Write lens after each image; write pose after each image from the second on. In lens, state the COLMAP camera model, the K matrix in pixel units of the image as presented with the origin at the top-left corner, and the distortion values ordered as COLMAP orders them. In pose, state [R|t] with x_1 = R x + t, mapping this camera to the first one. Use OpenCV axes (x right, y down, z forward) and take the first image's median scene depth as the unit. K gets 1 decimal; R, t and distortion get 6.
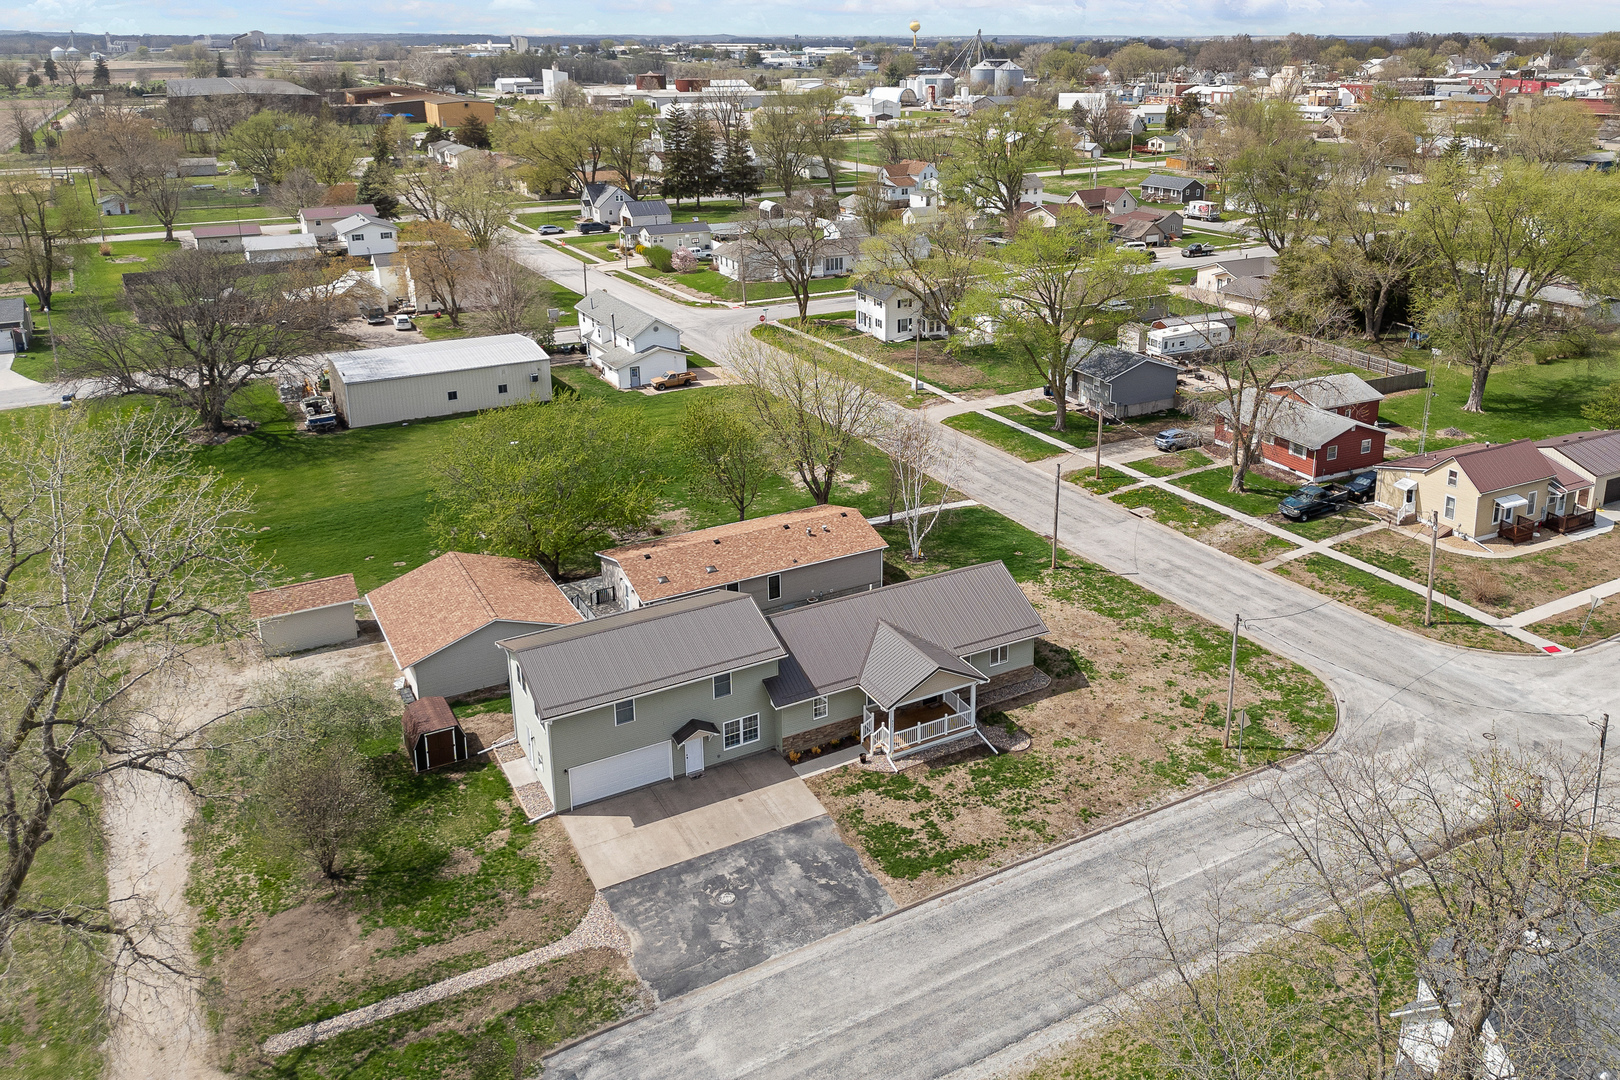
lens RADIAL K [[1161.2, 0, 858.5], [0, 1161.2, 511.0], [0, 0, 1]] dist [0.025162, 0.000664]
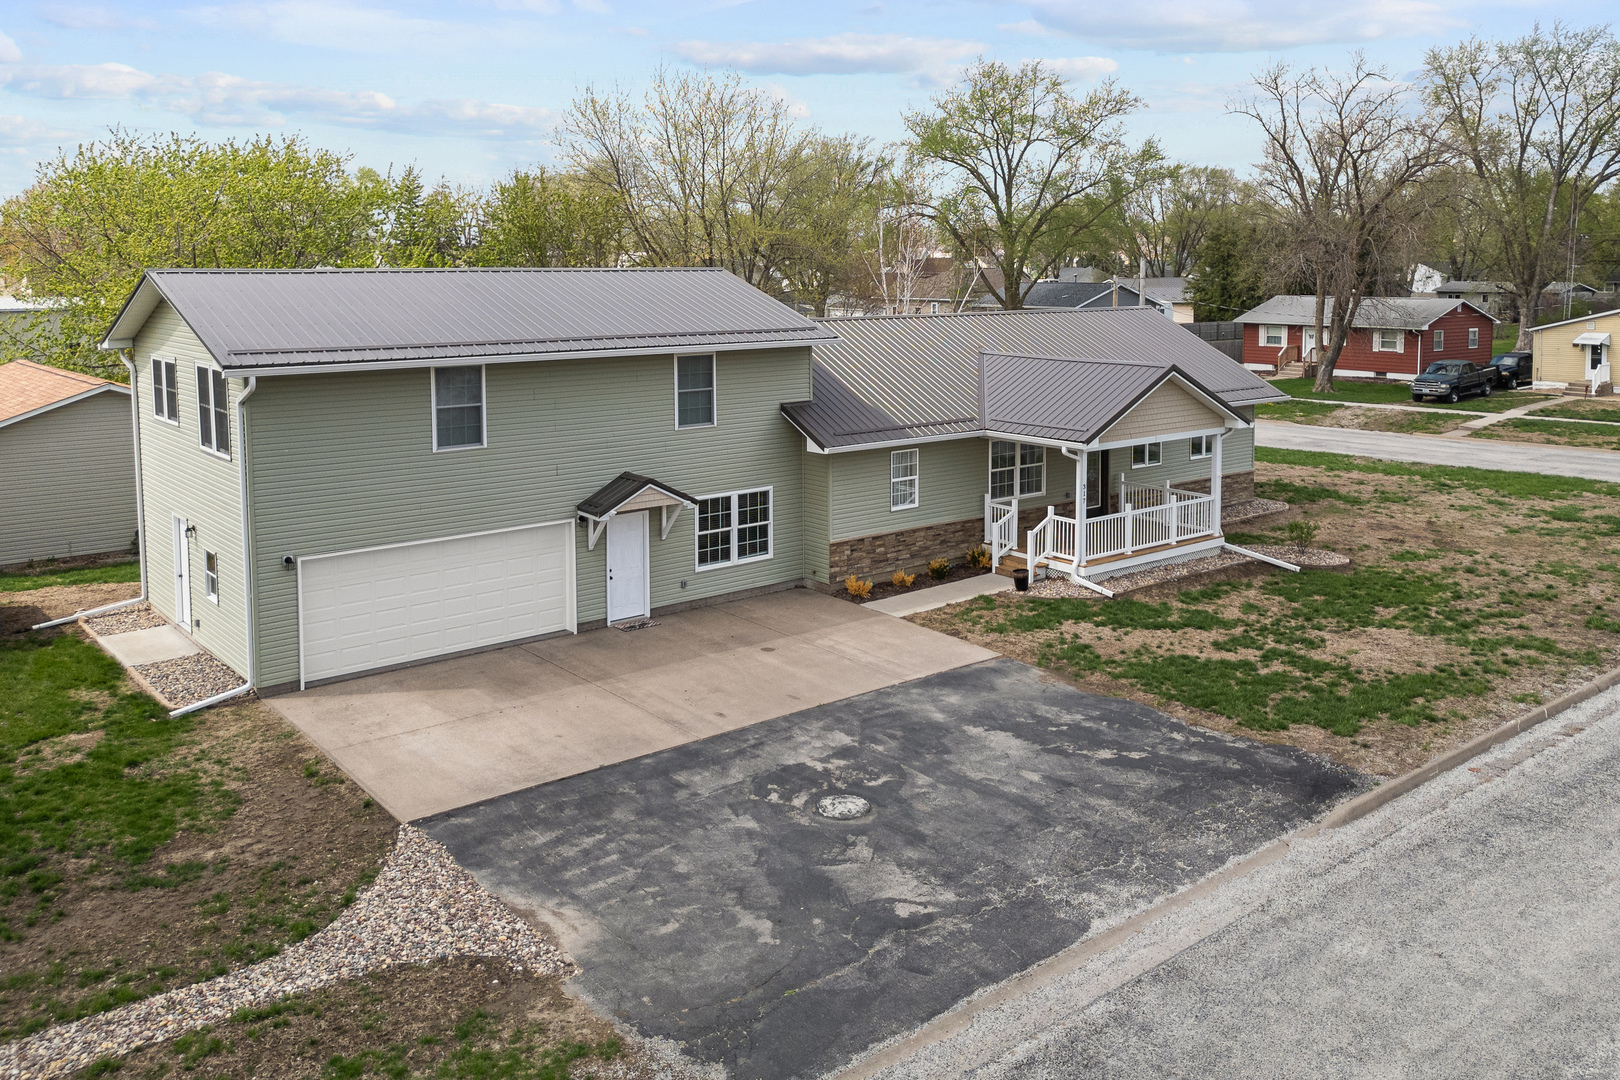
lens RADIAL K [[1245.0, 0, 818.5], [0, 1245.0, 537.0], [0, 0, 1]] dist [0.027485, -0.014154]
pose [[0.983565, -0.027975, 0.178375, -0.155724], [0.058871, 0.983624, -0.170348, 0.280017], [-0.170688, 0.178049, 0.969105, 0.586391]]
